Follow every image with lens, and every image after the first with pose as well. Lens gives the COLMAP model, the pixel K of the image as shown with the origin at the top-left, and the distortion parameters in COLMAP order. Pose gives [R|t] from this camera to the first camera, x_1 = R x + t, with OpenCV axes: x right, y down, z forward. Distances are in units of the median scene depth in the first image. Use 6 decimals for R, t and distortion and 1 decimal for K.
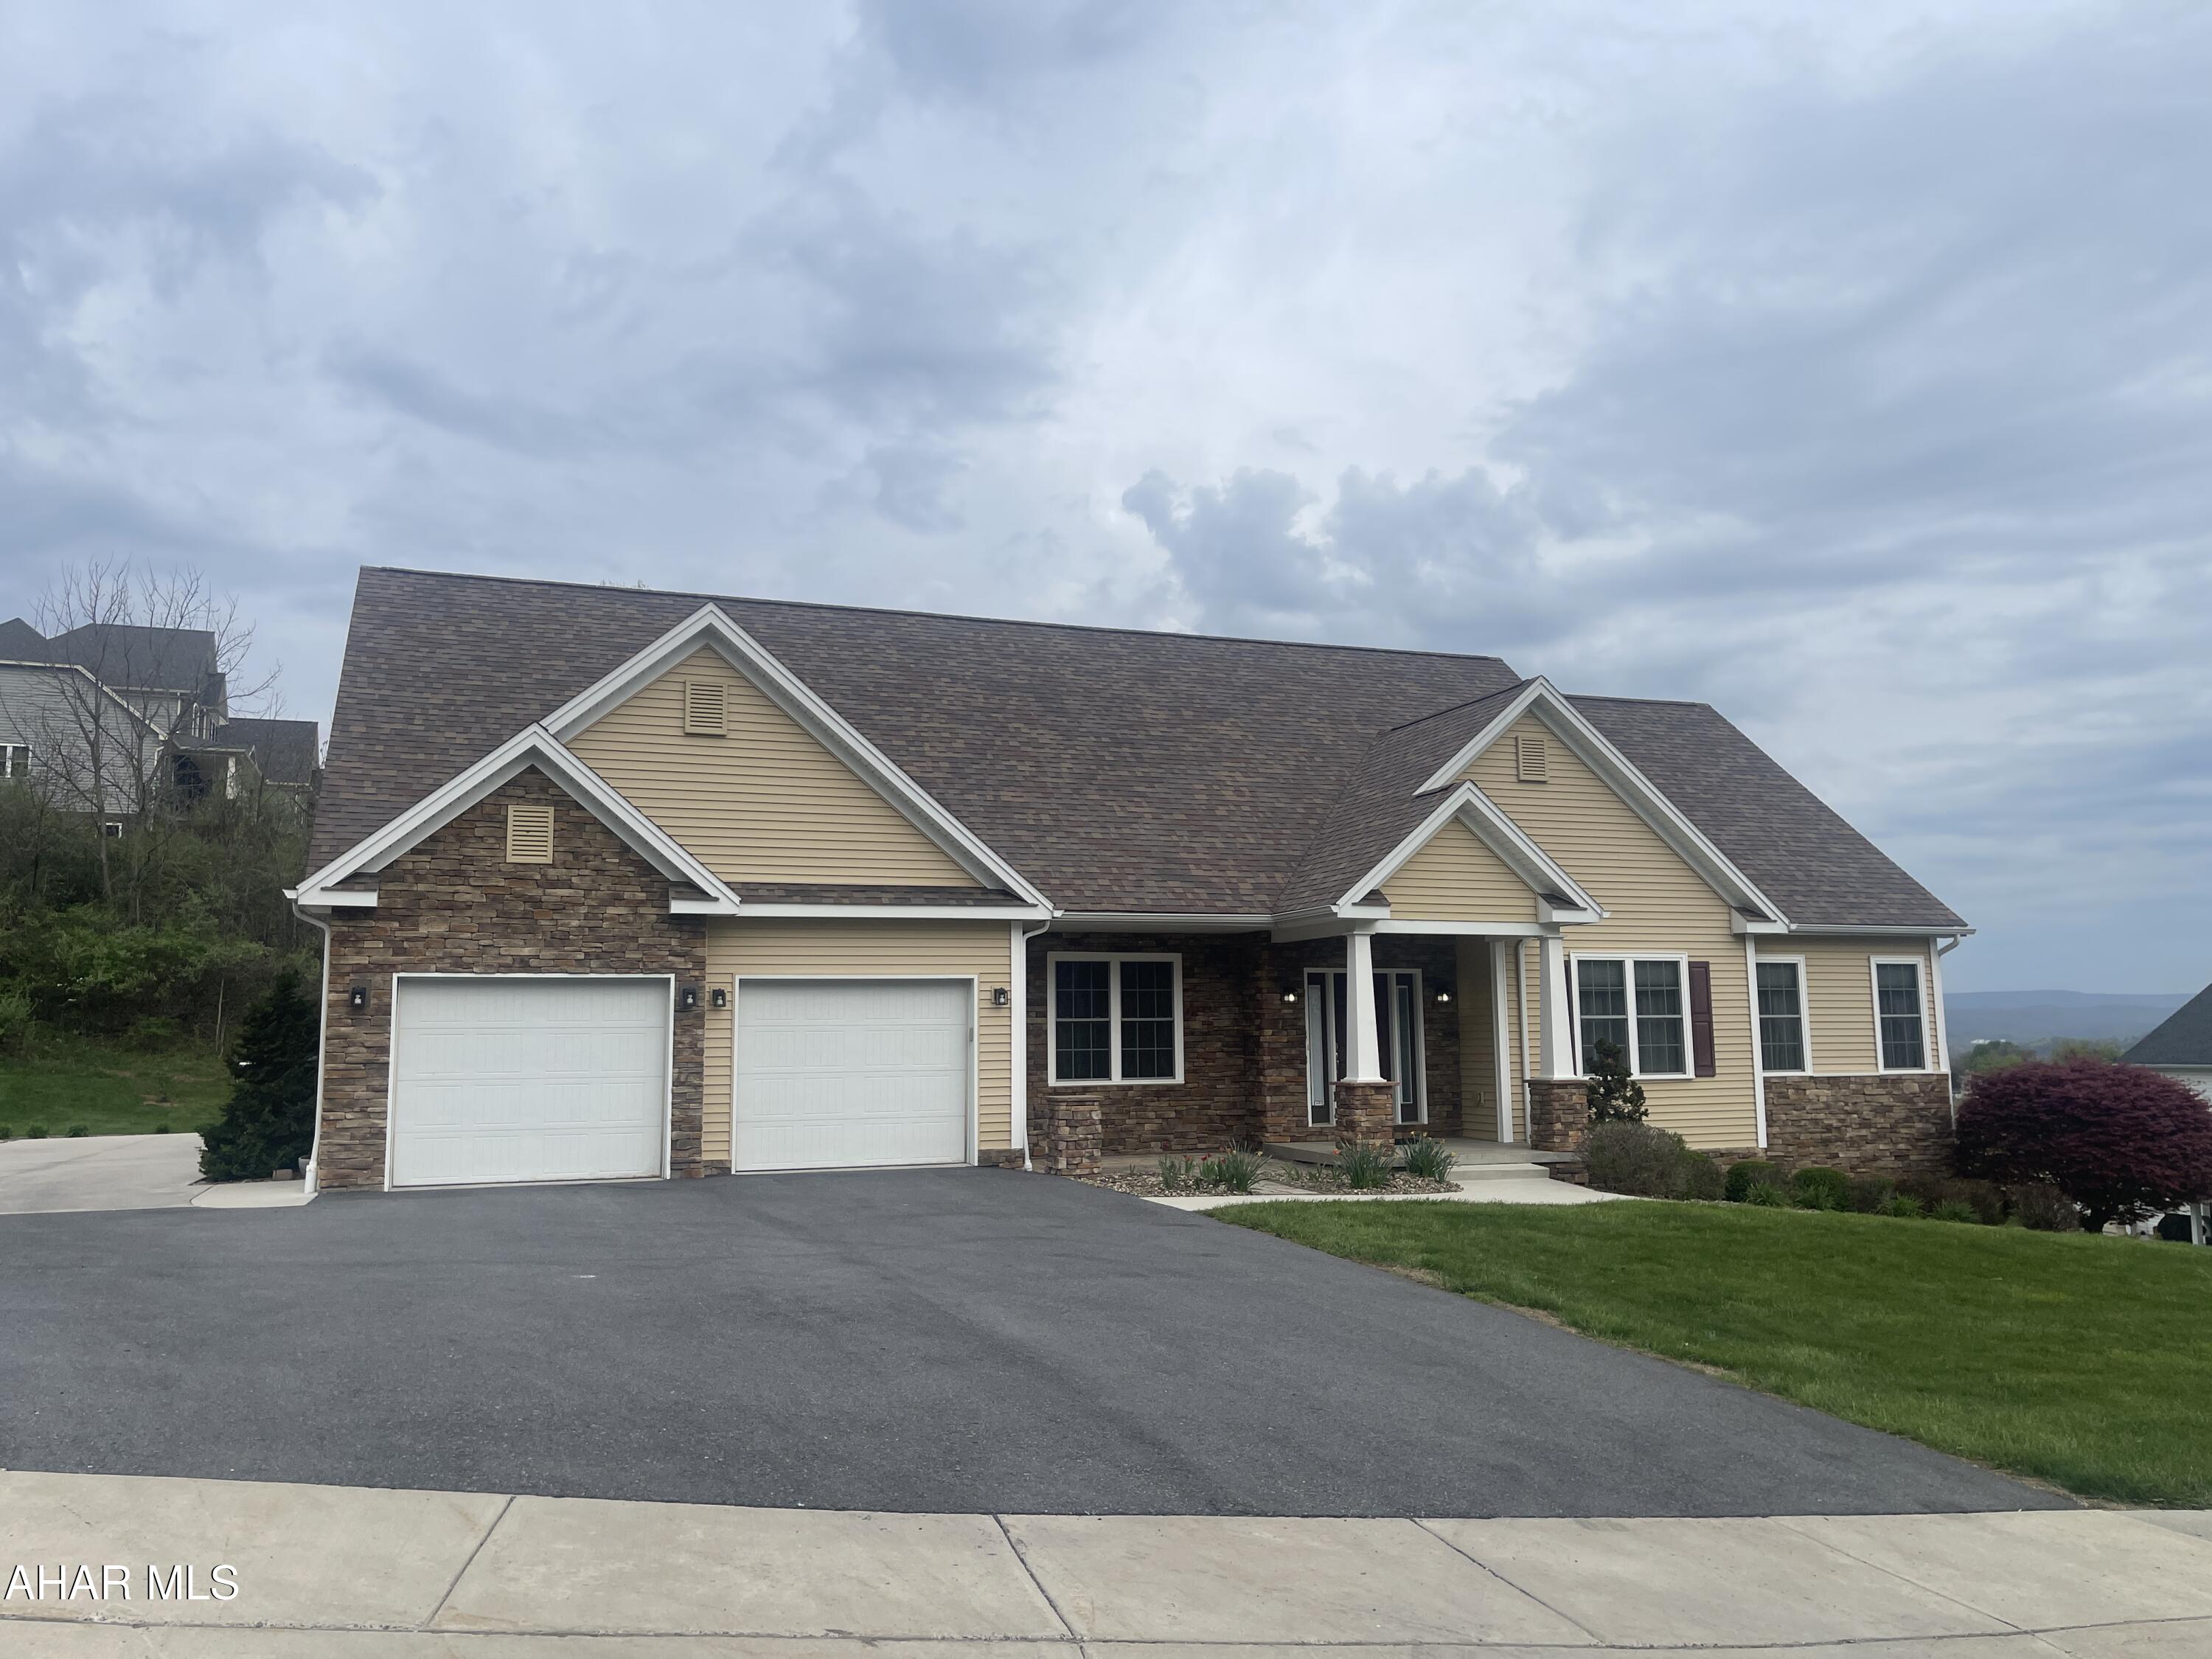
lens RADIAL K [[1666.9, 0, 1097.8], [0, 1666.9, 840.2], [0, 0, 1]] dist [0.064228, -0.073993]
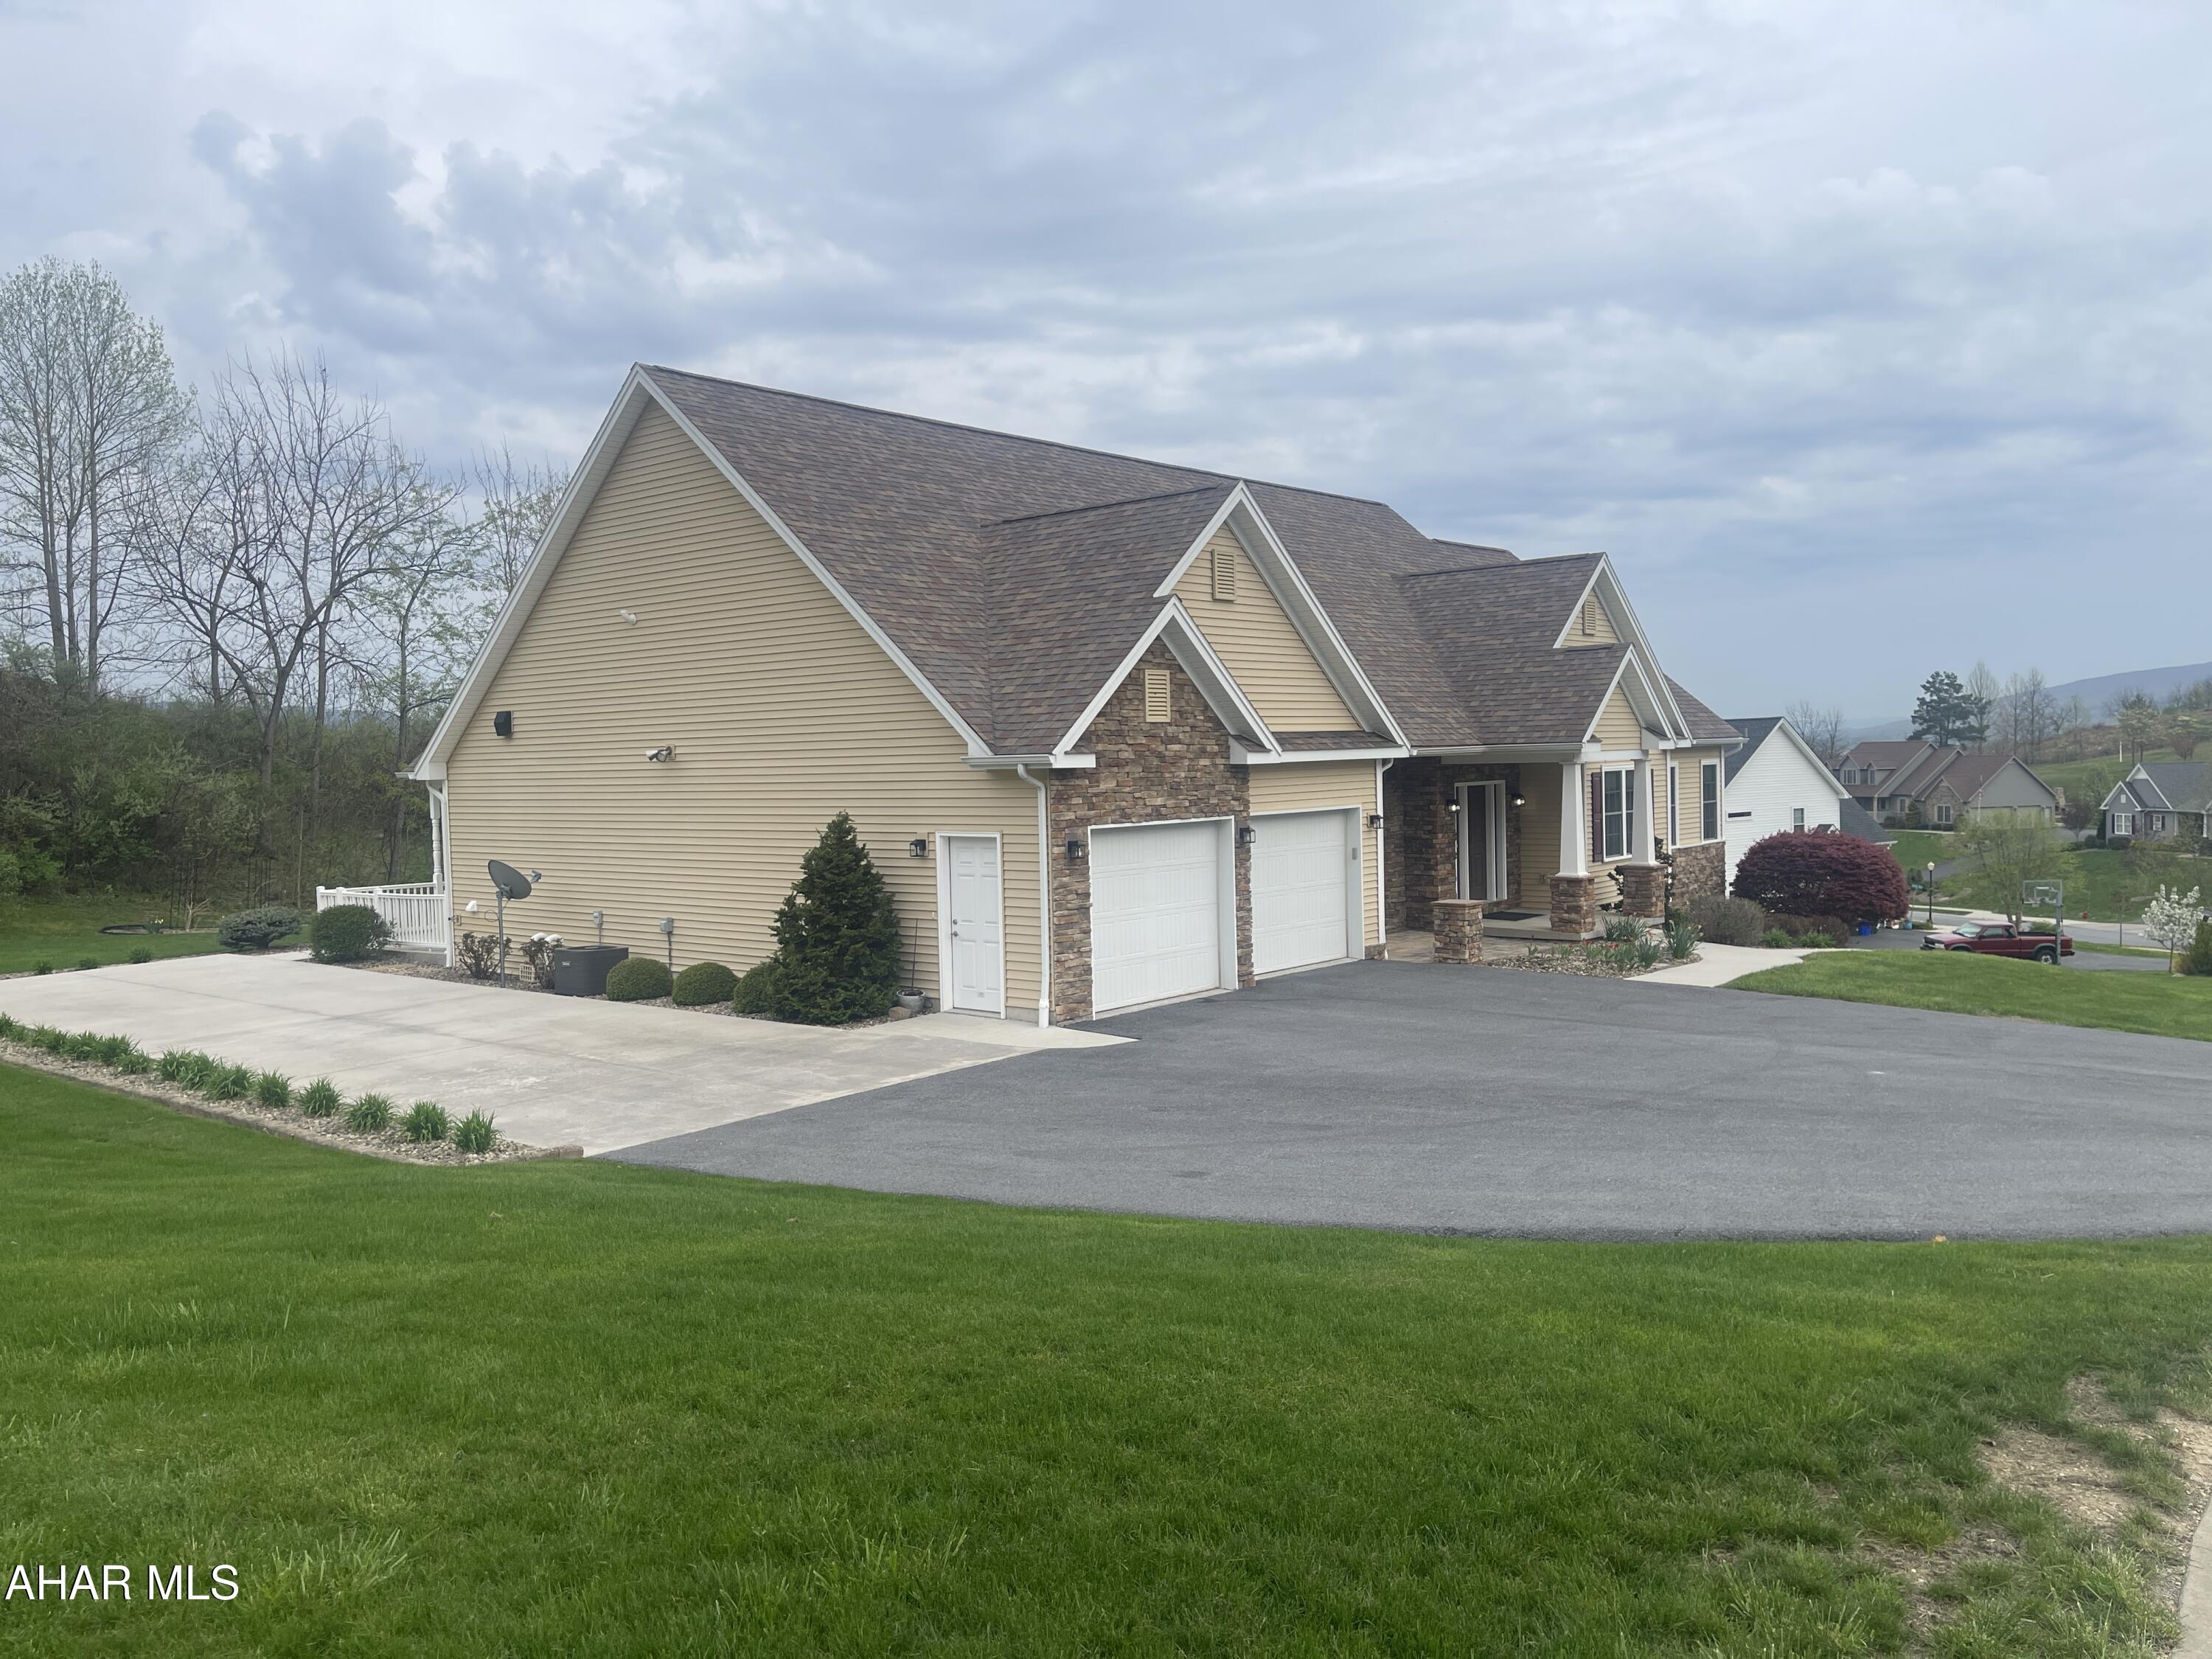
lens RADIAL K [[1666.9, 0, 1091.9], [0, 1666.9, 815.5], [0, 0, 1]] dist [0.064228, -0.073993]
pose [[0.875455, -0.028248, 0.482473, -0.860268], [-0.042776, 0.989844, 0.135571, -0.068811], [-0.481403, -0.139324, 0.865356, 0.054444]]
